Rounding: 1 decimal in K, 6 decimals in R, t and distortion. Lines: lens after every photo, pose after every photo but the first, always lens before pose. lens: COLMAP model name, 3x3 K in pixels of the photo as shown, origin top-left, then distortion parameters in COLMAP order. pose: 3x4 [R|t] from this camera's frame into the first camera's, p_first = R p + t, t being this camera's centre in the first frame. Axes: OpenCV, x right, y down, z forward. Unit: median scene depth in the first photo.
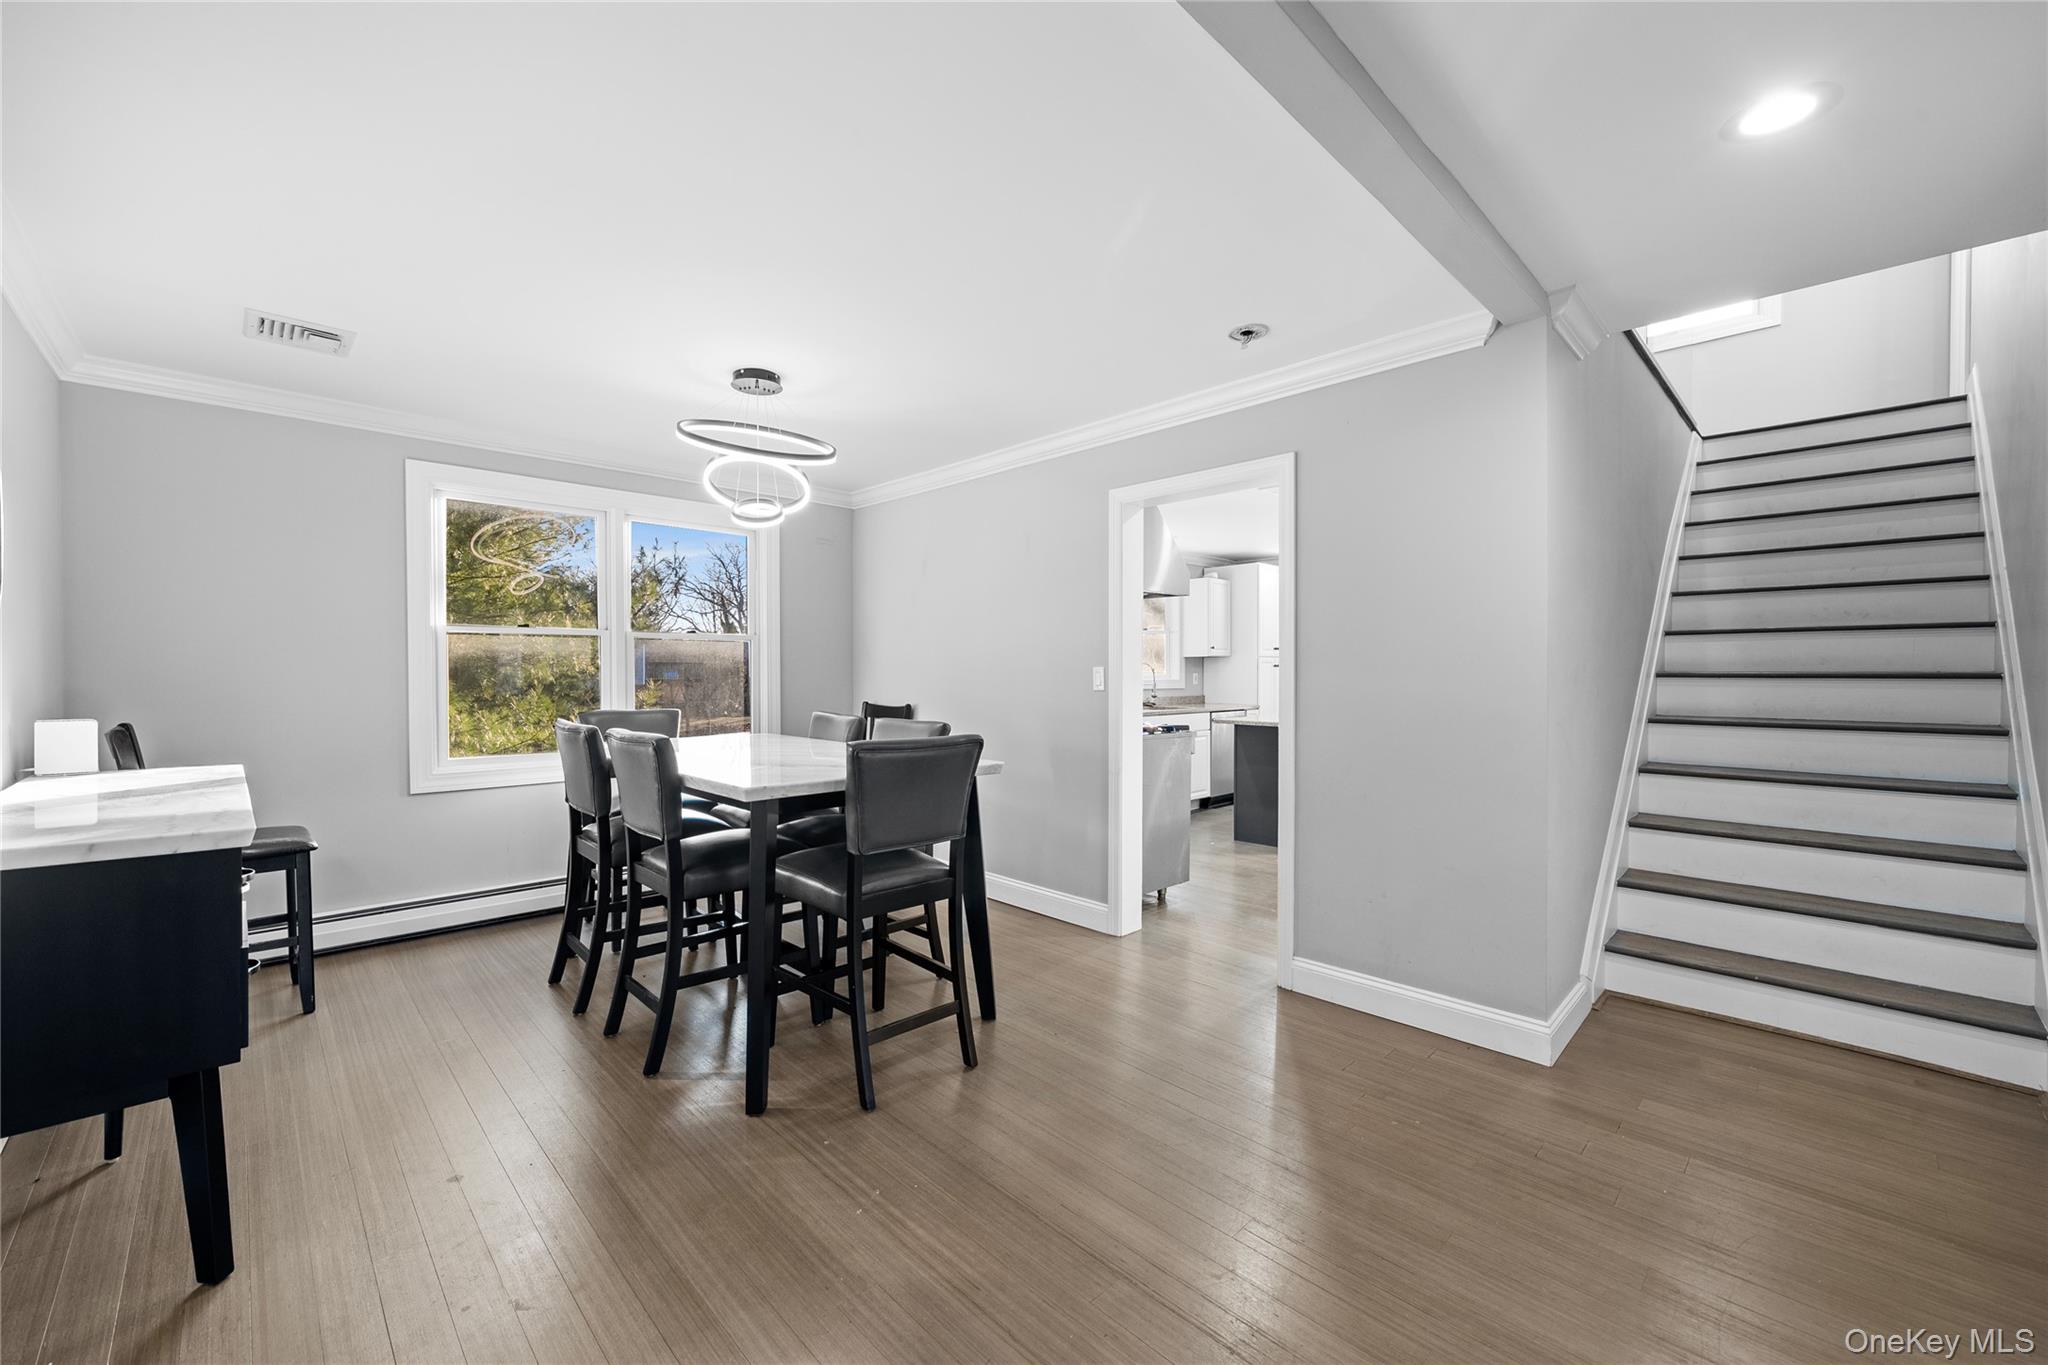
lens RADIAL K [[802.0, 0, 1022.5], [0, 802.0, 684.3], [0, 0, 1]] dist [-0.000299, 0.000213]
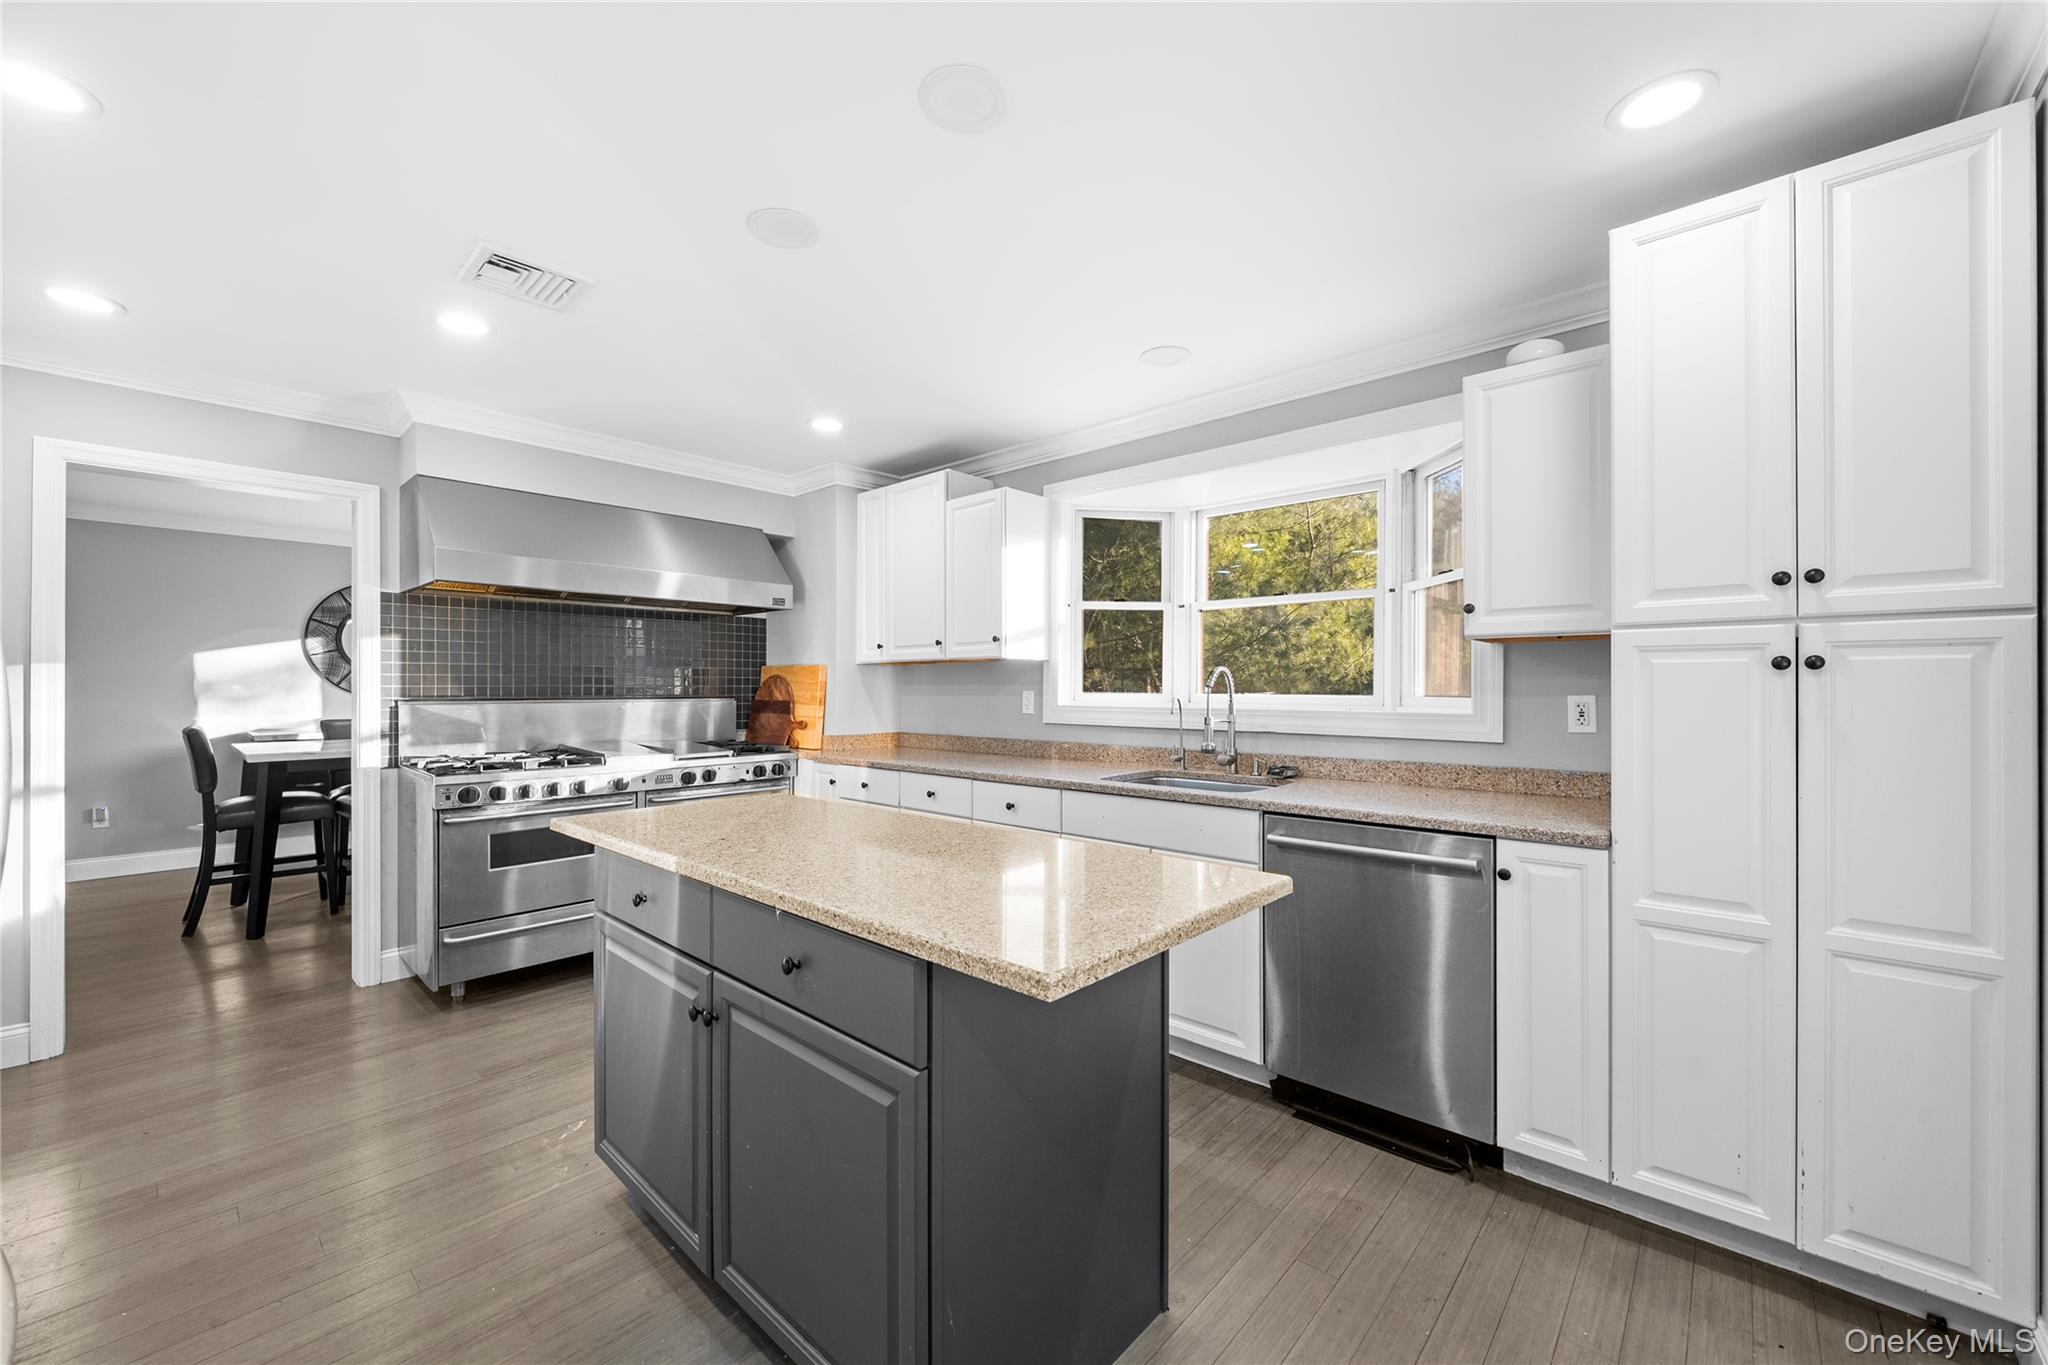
lens RADIAL K [[782.4, 0, 1017.1], [0, 782.4, 685.9], [0, 0, 1]] dist [0.000613, 0.000090]
pose [[0.069863, -0.004665, -0.997546, 1.277144], [-0.014067, 0.999885, -0.005661, -0.033350], [0.997457, 0.014428, 0.069789, 2.031362]]
